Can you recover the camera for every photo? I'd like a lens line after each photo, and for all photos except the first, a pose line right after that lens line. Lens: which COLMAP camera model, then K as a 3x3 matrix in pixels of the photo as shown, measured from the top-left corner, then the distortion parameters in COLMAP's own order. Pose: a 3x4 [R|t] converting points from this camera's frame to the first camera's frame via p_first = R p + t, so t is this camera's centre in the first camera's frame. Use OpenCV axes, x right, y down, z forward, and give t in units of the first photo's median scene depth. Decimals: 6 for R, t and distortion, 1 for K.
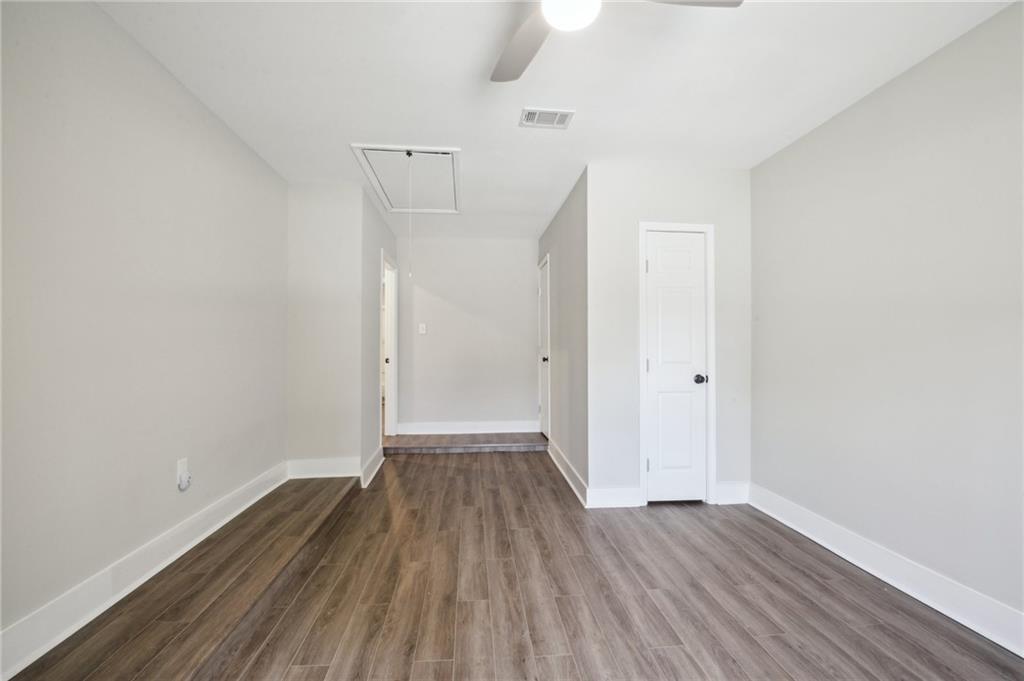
lens RADIAL K [[437.0, 0, 512.0], [0, 437.0, 340.5], [0, 0, 1]] dist [-0.000334, -0.000146]
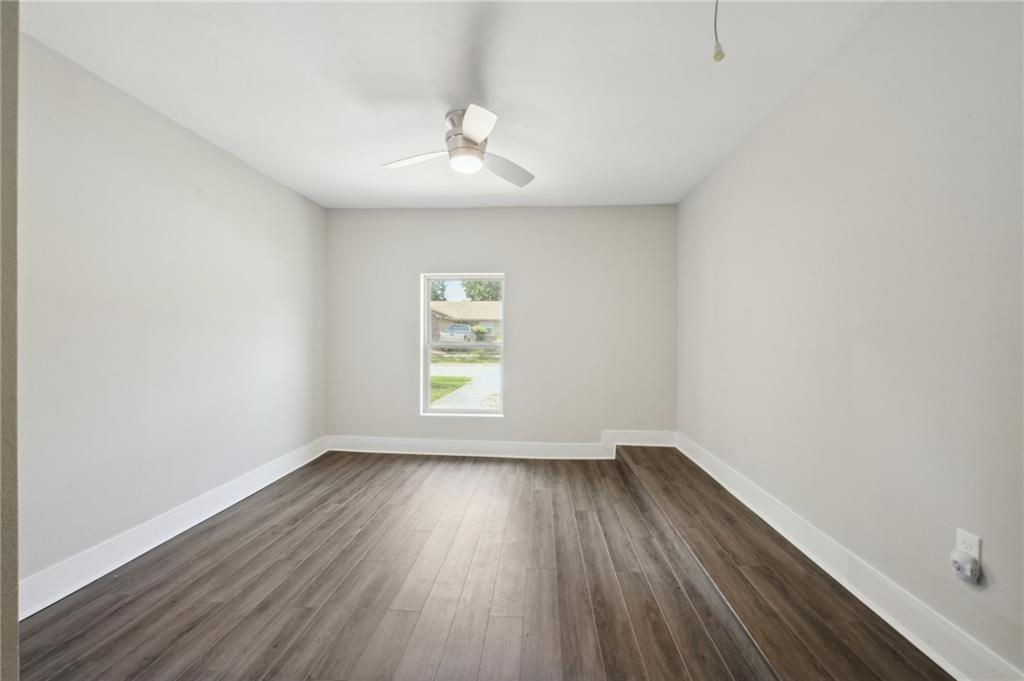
lens RADIAL K [[437.0, 0, 512.0], [0, 437.0, 340.5], [0, 0, 1]] dist [-0.000334, -0.000146]
pose [[-0.986300, -0.002097, 0.164947, -0.255942], [-0.003291, 0.999970, -0.006970, 0.013100], [-0.164928, -0.007417, -0.986278, 1.946610]]
